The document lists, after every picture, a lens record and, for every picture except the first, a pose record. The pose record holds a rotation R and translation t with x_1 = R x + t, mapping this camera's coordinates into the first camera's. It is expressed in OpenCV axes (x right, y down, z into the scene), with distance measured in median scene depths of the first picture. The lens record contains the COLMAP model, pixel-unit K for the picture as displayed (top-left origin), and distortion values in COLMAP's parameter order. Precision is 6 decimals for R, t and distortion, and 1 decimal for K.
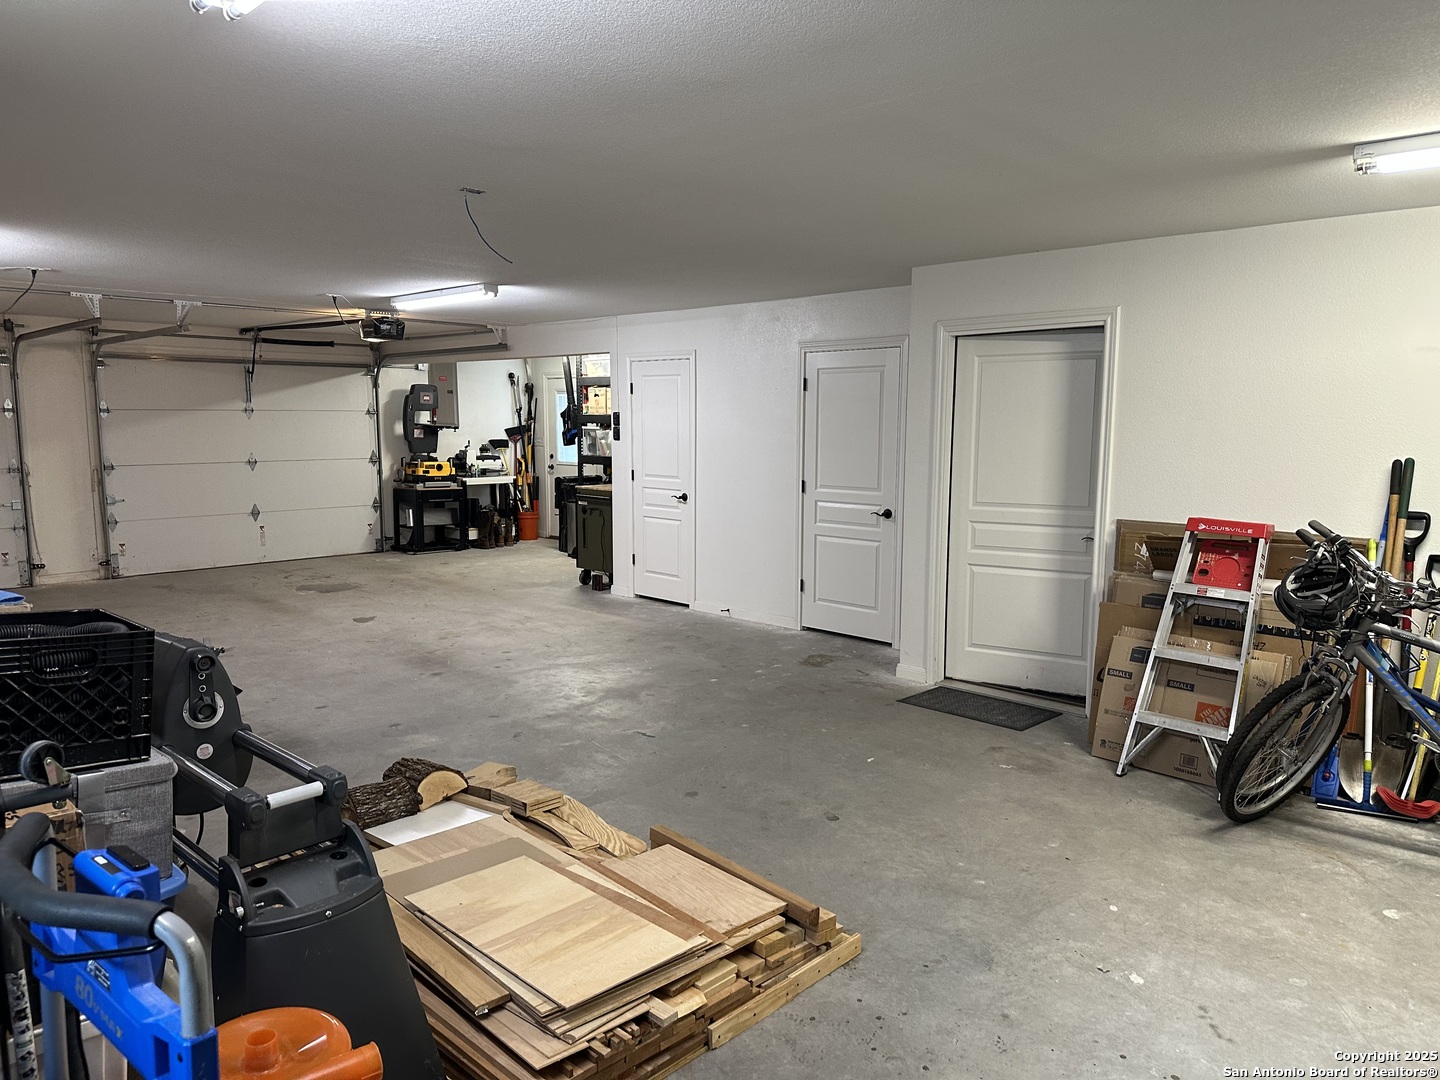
lens RADIAL K [[1010.9, 0, 728.5], [0, 1010.9, 541.4], [0, 0, 1]] dist [0.035829, -0.010919]
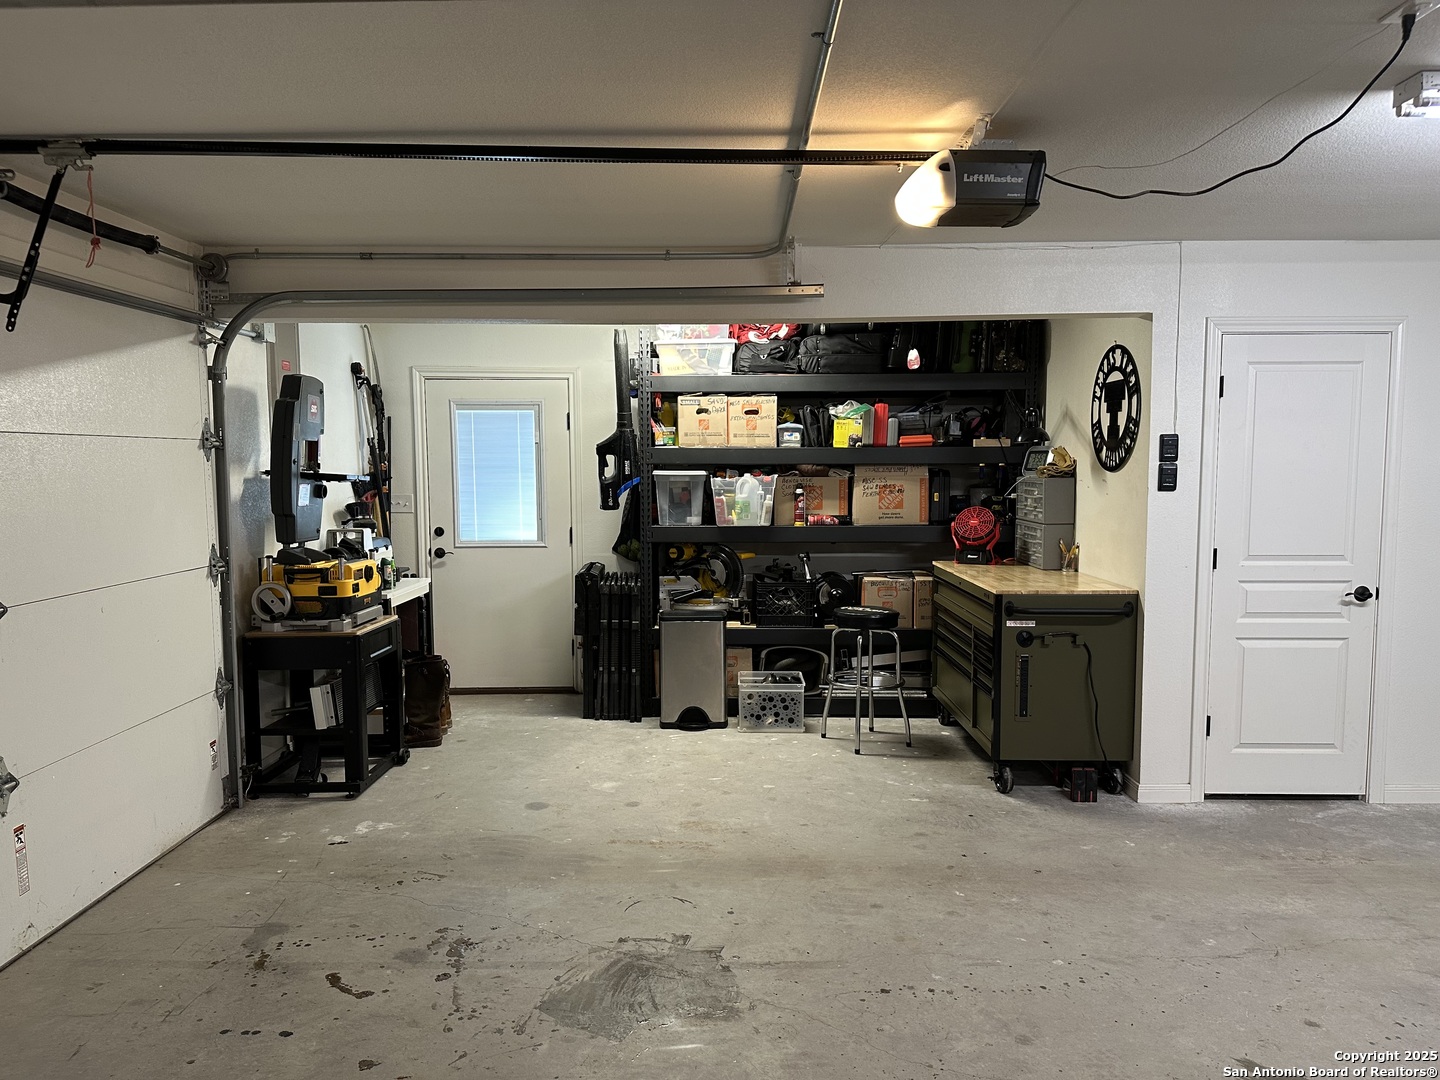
lens RADIAL K [[1010.9, 0, 707.2], [0, 1010.9, 545.3], [0, 0, 1]] dist [0.035829, -0.010919]
pose [[0.733011, -0.062023, 0.677383, -0.607587], [0.091337, 0.995791, -0.007661, -0.089402], [-0.674057, 0.067486, 0.735590, 0.776192]]
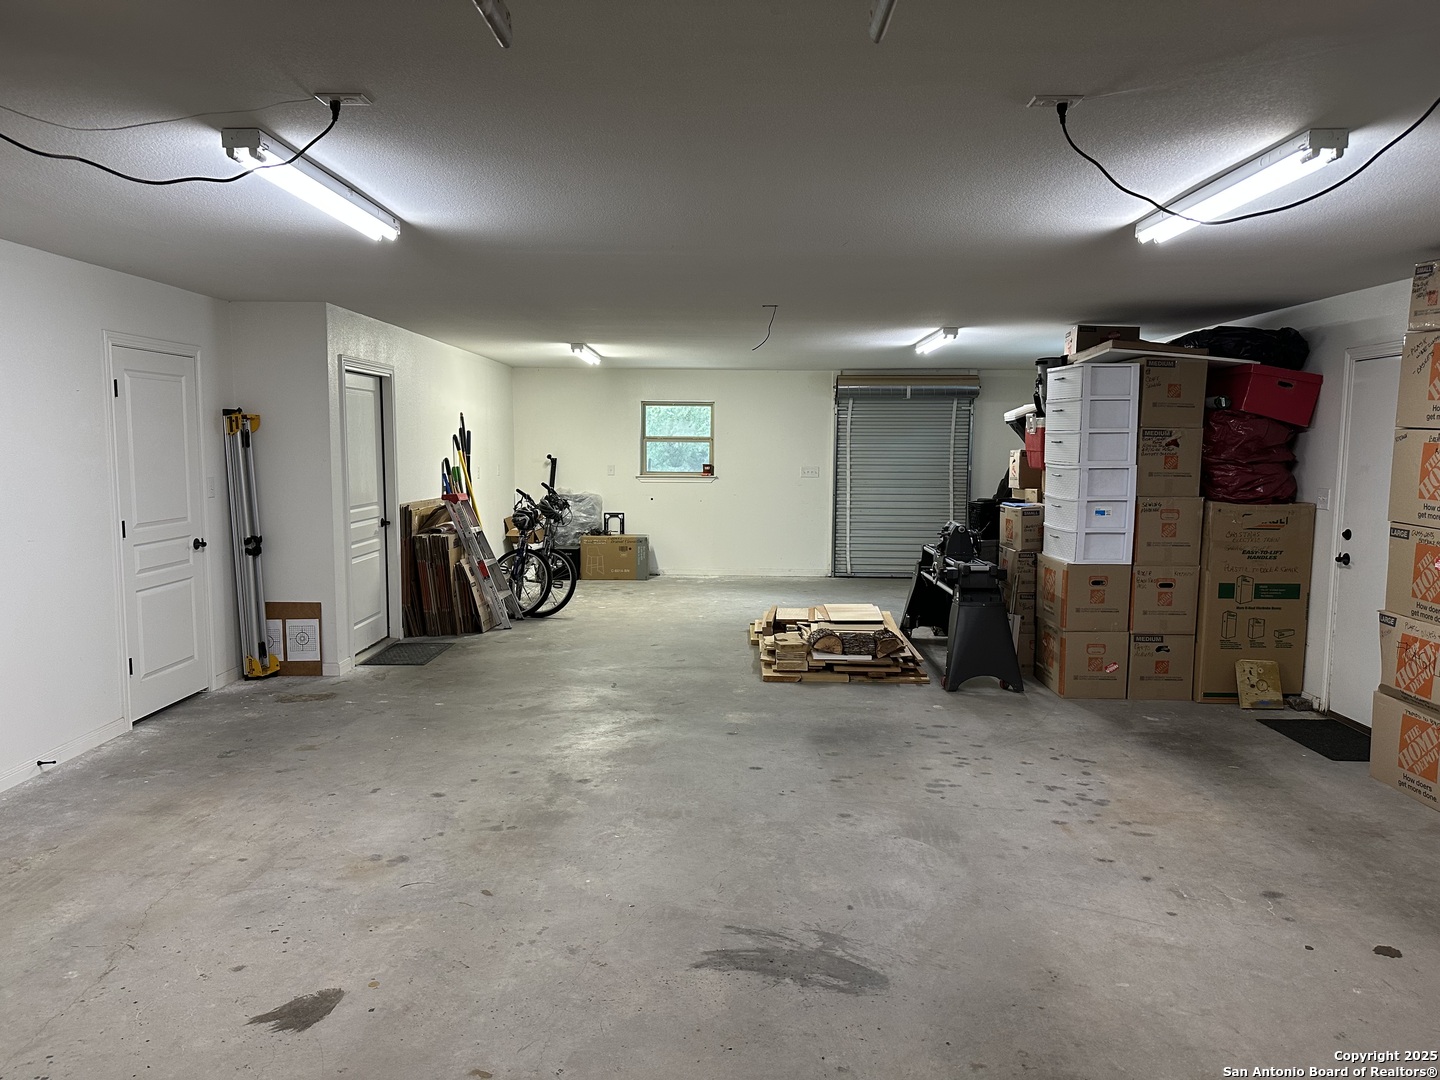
lens RADIAL K [[1010.9, 0, 713.5], [0, 1010.9, 544.0], [0, 0, 1]] dist [0.035829, -0.010919]
pose [[-0.683669, -0.078070, 0.725604, -0.617435], [0.073338, 0.981879, 0.174743, -0.117129], [-0.726098, 0.172681, -0.665555, 0.971817]]
